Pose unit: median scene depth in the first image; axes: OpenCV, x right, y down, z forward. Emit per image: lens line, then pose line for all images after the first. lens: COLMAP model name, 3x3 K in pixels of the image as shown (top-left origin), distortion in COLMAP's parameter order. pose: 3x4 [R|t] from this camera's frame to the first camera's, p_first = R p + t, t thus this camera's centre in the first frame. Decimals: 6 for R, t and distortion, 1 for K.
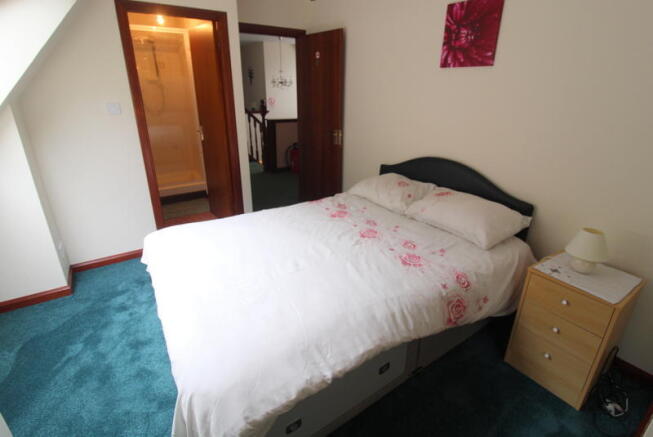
lens RADIAL K [[306.9, 0, 326.7], [0, 306.9, 201.7], [0, 0, 1]] dist [-0.020464, -0.001709]
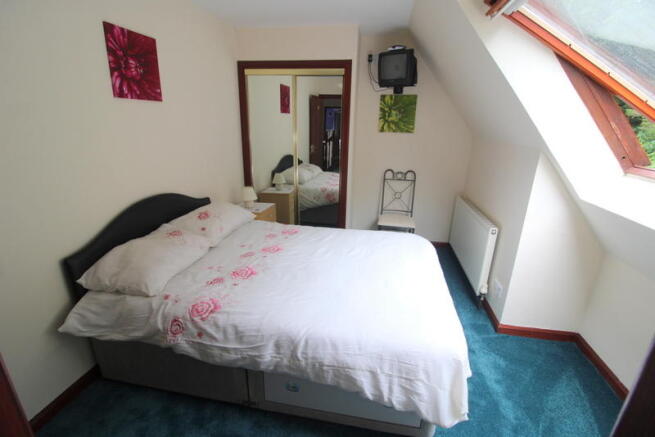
lens RADIAL K [[307.8, 0, 328.7], [0, 307.8, 220.9], [0, 0, 1]] dist [-0.020464, -0.001709]
pose [[-0.709065, -0.234341, 0.665064, -0.718892], [0.231229, 0.813739, 0.533255, -0.519974], [-0.666153, 0.531895, -0.522808, 1.346511]]
